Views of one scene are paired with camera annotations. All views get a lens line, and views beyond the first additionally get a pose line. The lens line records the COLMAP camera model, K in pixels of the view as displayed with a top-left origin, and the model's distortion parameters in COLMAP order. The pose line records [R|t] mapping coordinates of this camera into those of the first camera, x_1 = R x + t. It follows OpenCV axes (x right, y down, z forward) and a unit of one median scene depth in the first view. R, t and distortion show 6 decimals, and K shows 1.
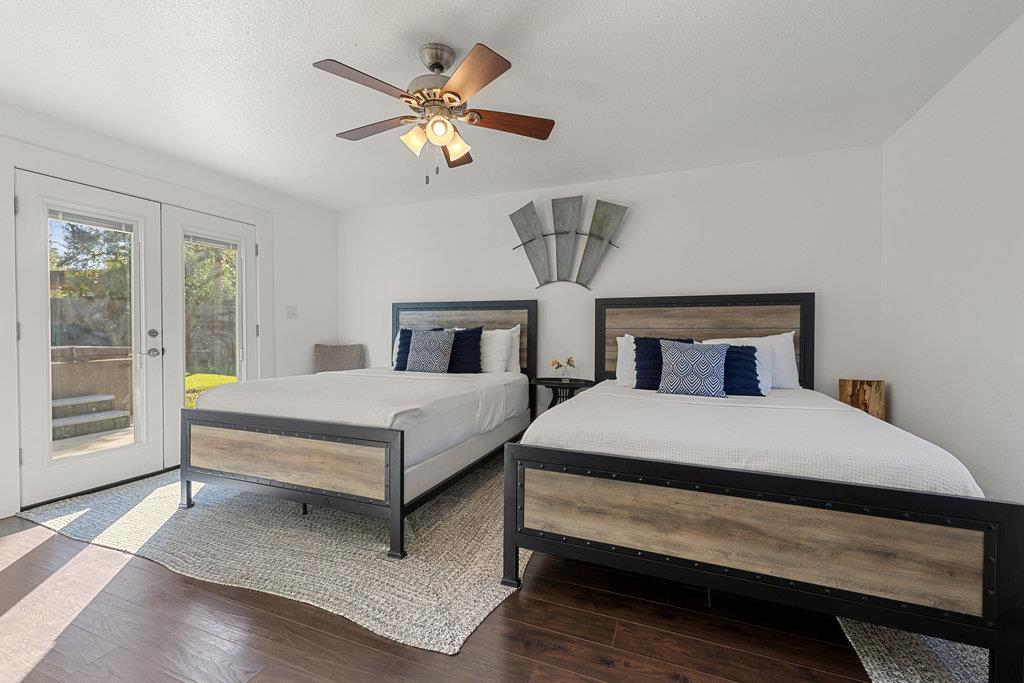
lens RADIAL K [[435.6, 0, 512.0], [0, 435.6, 341.5], [0, 0, 1]] dist [0.003404, 0.000241]
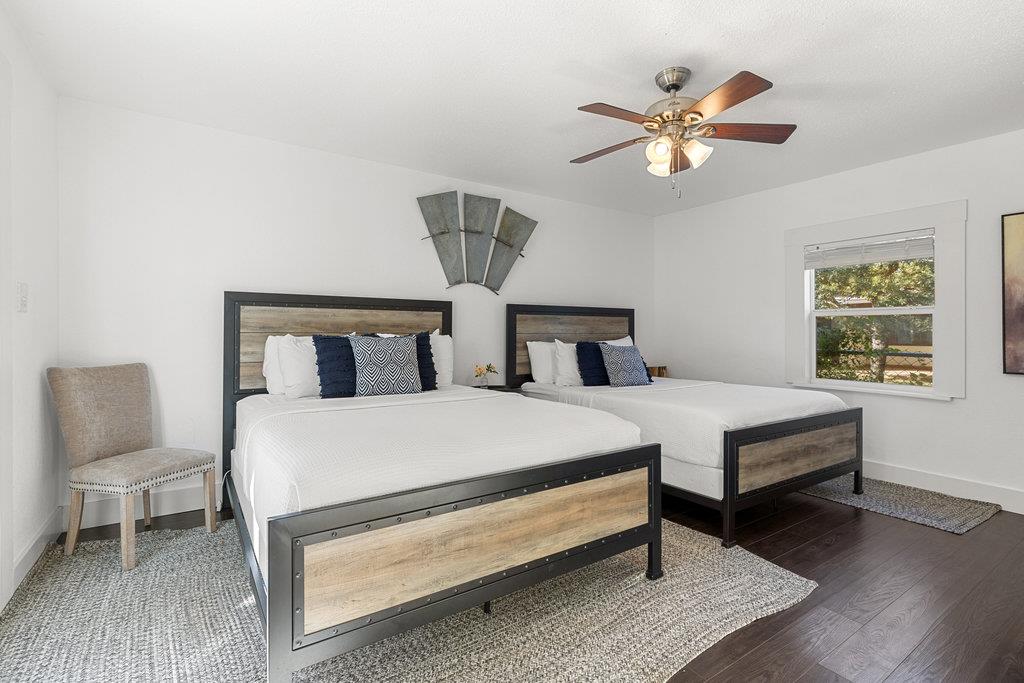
lens RADIAL K [[480.8, 0, 510.9], [0, 480.8, 335.9], [0, 0, 1]] dist [-0.002683, -0.000029]
pose [[0.559858, -0.007698, 0.828553, -0.738668], [0.019057, 0.999812, -0.003588, -0.020446], [-0.828369, 0.017798, 0.559899, 0.375154]]
